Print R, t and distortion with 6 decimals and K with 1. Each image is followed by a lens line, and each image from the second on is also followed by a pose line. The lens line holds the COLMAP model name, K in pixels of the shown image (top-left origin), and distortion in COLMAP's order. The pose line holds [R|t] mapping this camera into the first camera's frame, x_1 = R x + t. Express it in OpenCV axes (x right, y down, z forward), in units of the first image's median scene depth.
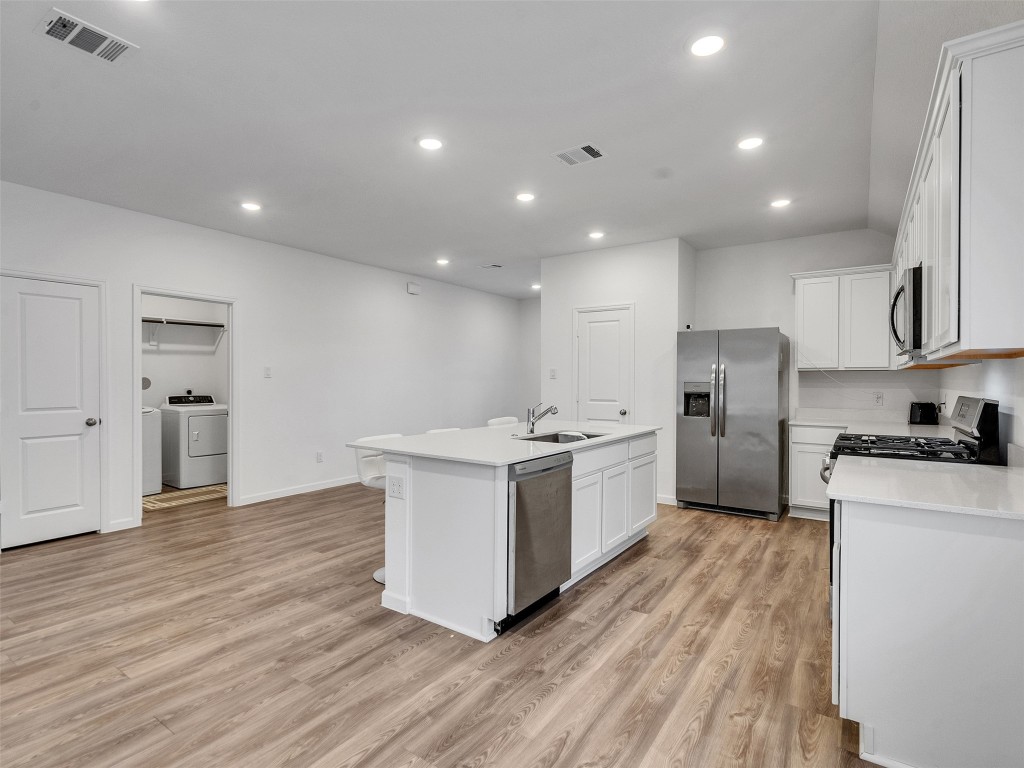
lens RADIAL K [[520.0, 0, 506.5], [0, 520.0, 384.8], [0, 0, 1]] dist [-0.005587, 0.003283]
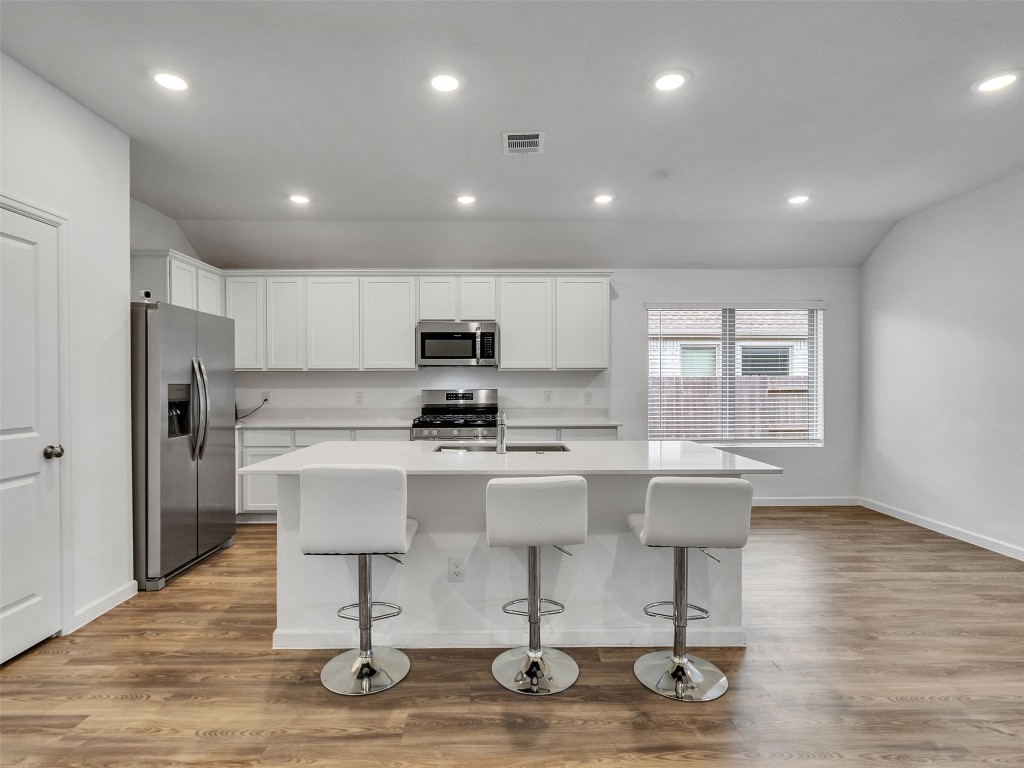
lens RADIAL K [[520.0, 0, 504.2], [0, 520.0, 382.9], [0, 0, 1]] dist [-0.005587, 0.003283]
pose [[-0.575386, -0.003844, 0.817873, -0.641074], [0.010096, 0.999879, 0.011803, -0.015003], [-0.817820, 0.015048, -0.575278, 1.643292]]
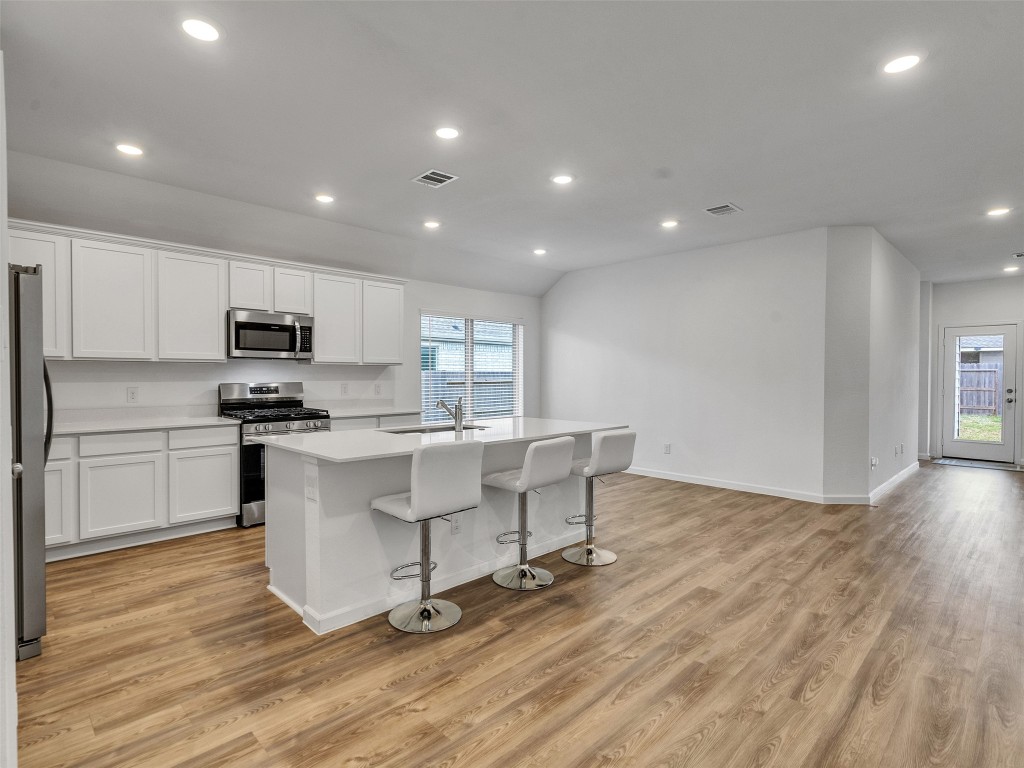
lens RADIAL K [[520.0, 0, 497.6], [0, 520.0, 380.2], [0, 0, 1]] dist [-0.005587, 0.003283]
pose [[-0.980262, -0.006903, 0.197582, -0.236757], [-0.002530, 0.999747, 0.022372, -0.021338], [-0.197686, 0.021430, -0.980031, 2.196224]]
